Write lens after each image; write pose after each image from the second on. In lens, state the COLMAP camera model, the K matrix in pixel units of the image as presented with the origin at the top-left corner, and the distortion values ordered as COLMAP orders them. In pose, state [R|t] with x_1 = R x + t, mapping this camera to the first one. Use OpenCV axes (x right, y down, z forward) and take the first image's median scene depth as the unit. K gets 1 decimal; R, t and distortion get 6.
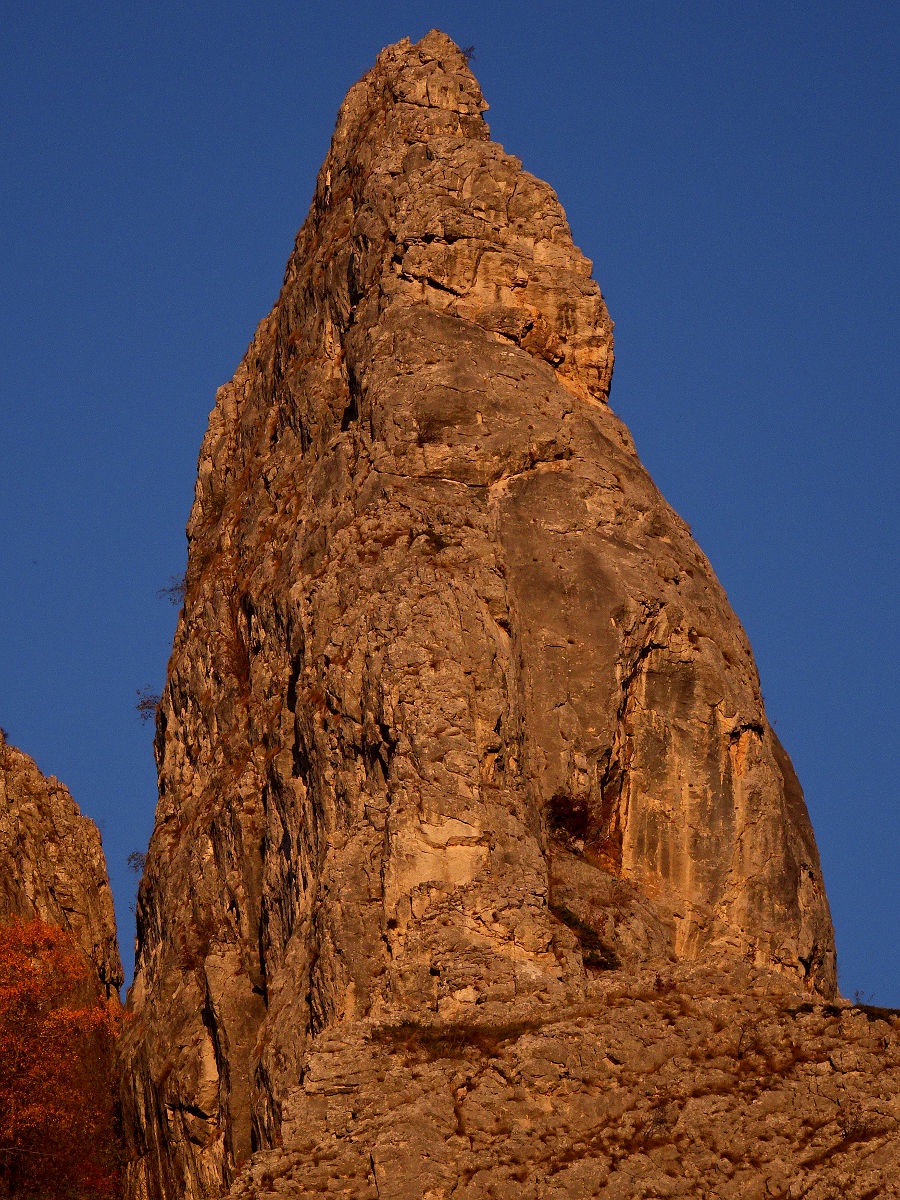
lens RADIAL K [[5437.9, 0, 449.5], [0, 5437.9, 600.2], [0, 0, 1]] dist [0.039646, 0.000000]
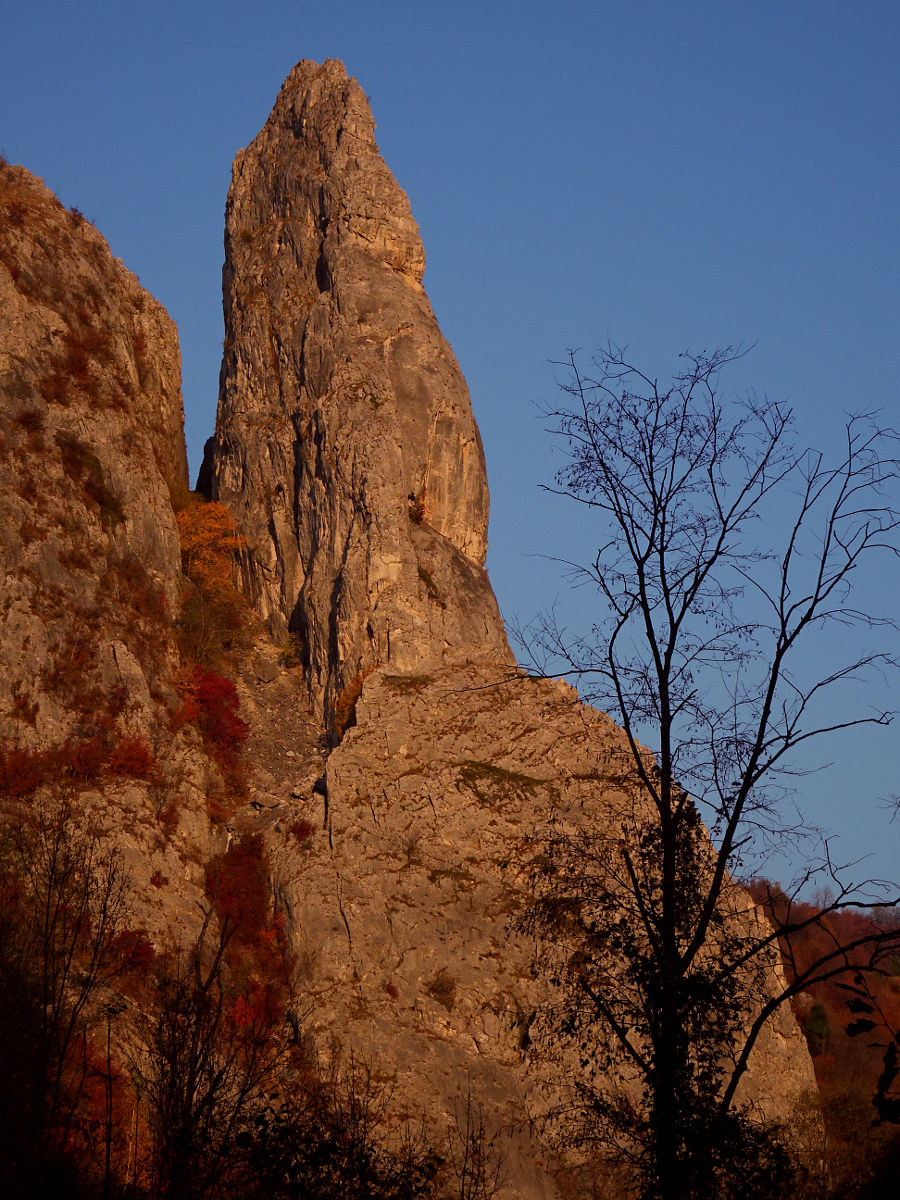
lens RADIAL K [[3384.1, 0, 450.3], [0, 3384.1, 600.3], [0, 0, 1]] dist [-0.037981, 0.000000]
pose [[0.989963, 0.055431, 0.130002, -0.181039], [-0.095195, 0.941427, 0.323501, -0.472082], [-0.104456, -0.332629, 0.937255, -0.675379]]
